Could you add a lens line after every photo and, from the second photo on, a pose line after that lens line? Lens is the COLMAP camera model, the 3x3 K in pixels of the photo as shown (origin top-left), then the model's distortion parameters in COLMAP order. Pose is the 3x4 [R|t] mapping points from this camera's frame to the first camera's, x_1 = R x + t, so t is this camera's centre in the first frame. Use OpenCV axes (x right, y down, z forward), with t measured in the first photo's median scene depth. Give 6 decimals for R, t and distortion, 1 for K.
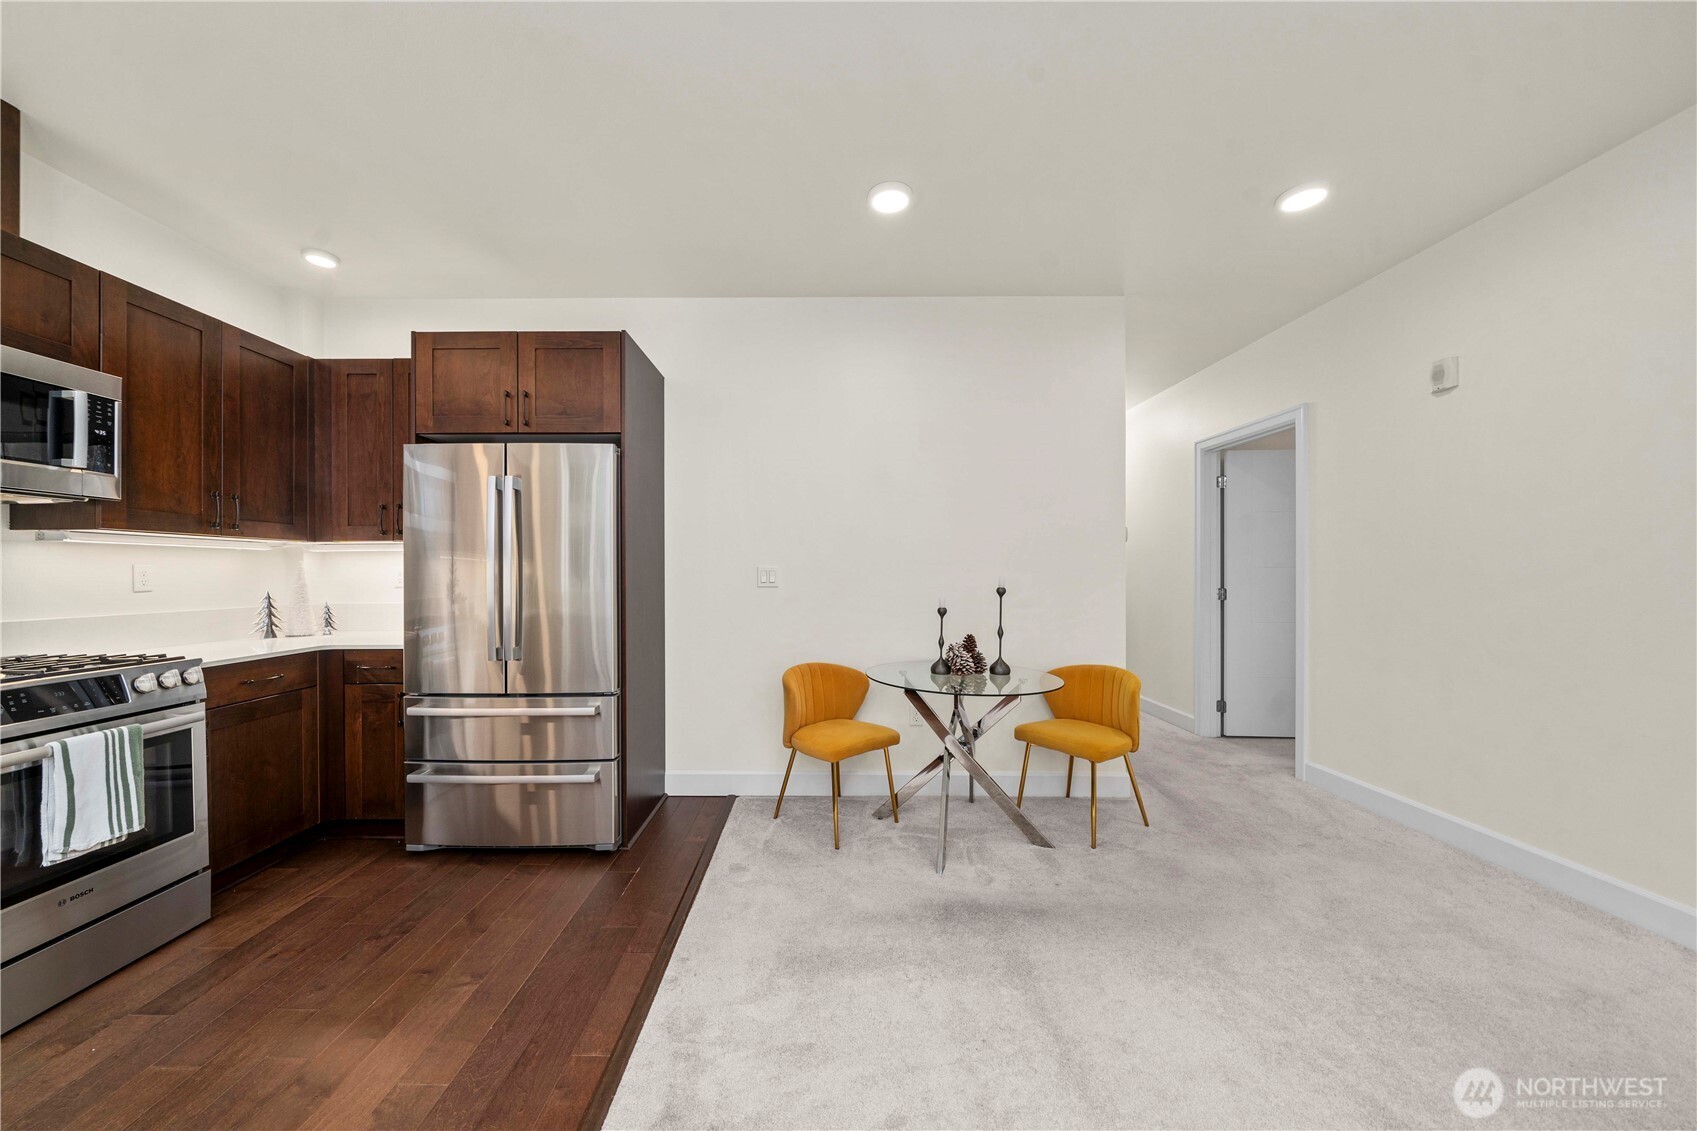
lens RADIAL K [[590.9, 0, 820.7], [0, 590.9, 573.3], [0, 0, 1]] dist [-0.004030, 0.000025]
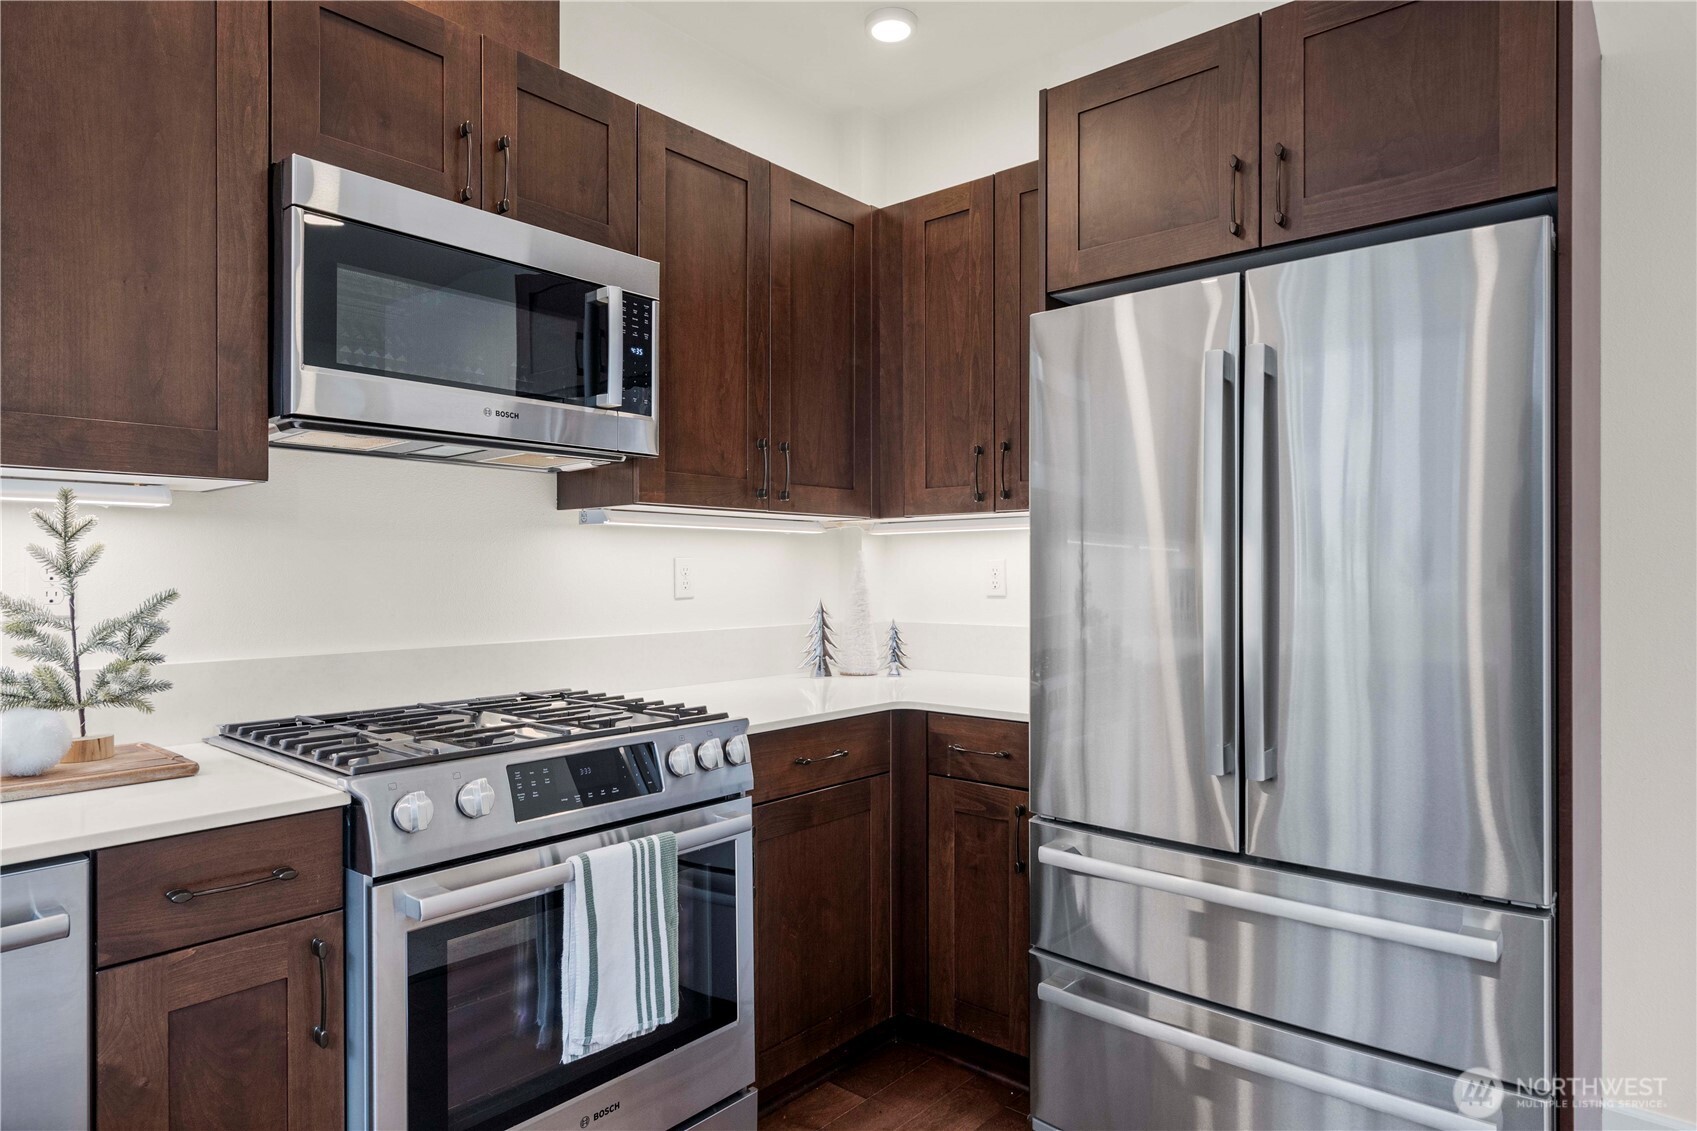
lens RADIAL K [[976.3, 0, 848.5], [0, 976.3, 565.5], [0, 0, 1]] dist [-0.000777, -0.000323]
pose [[0.764545, 0.000047, -0.644570, -0.324446], [-0.002190, 0.999994, -0.002525, -0.004603], [0.644567, 0.003342, 0.764541, 0.298608]]
